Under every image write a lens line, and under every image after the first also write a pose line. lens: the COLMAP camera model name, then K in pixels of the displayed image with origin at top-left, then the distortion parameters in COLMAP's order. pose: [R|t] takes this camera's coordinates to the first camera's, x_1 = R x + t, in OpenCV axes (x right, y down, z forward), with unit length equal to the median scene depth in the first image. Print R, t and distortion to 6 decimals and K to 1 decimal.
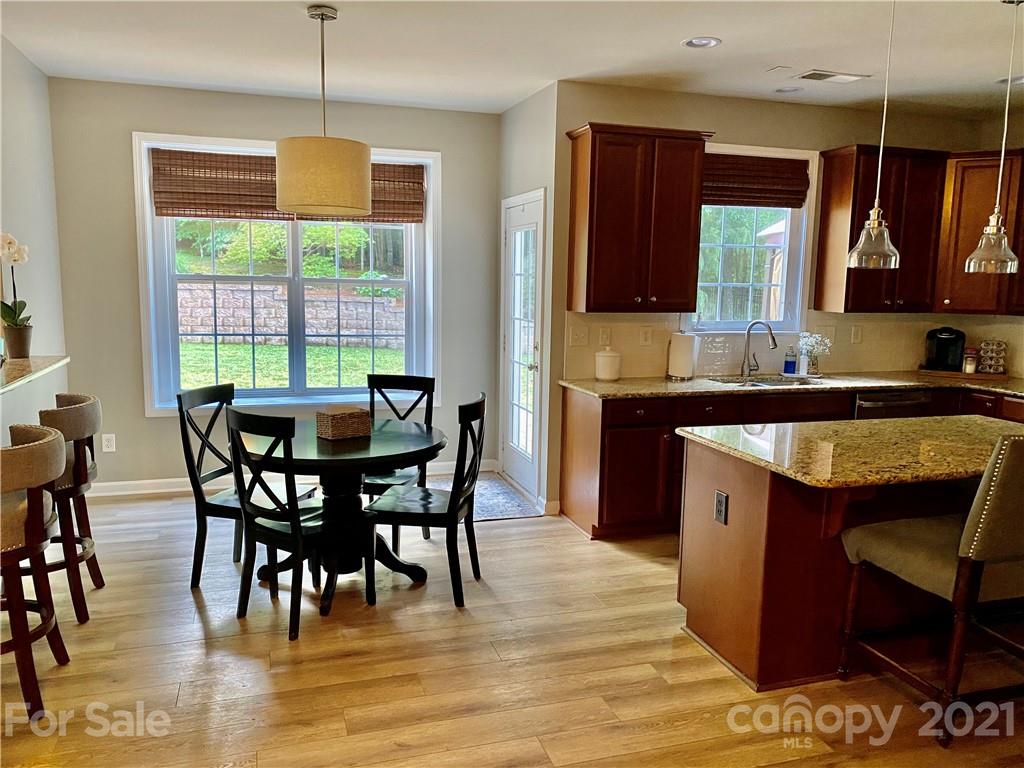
lens RADIAL K [[805.0, 0, 515.3], [0, 805.0, 379.4], [0, 0, 1]] dist [0.064197, -0.020367]
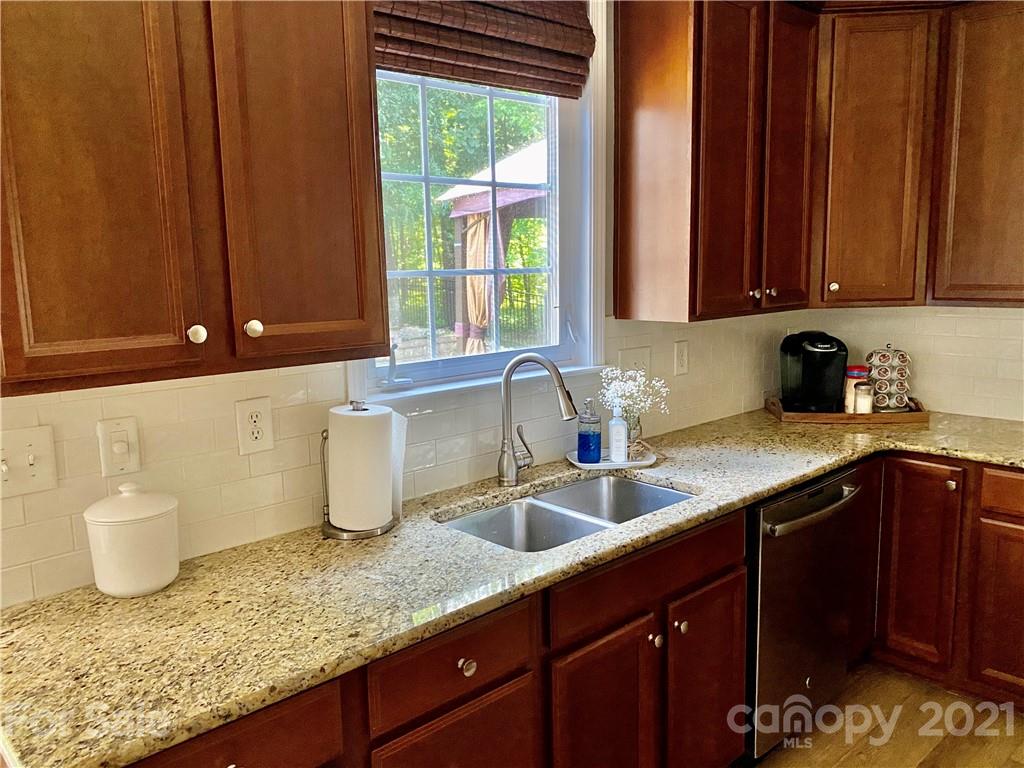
lens RADIAL K [[805.0, 0, 510.2], [0, 805.0, 380.6], [0, 0, 1]] dist [0.064197, -0.020367]
pose [[0.909818, -0.099758, 0.402839, 0.119109], [0.096972, 0.994911, 0.027364, -0.070311], [-0.403518, 0.014168, 0.914862, 0.609633]]
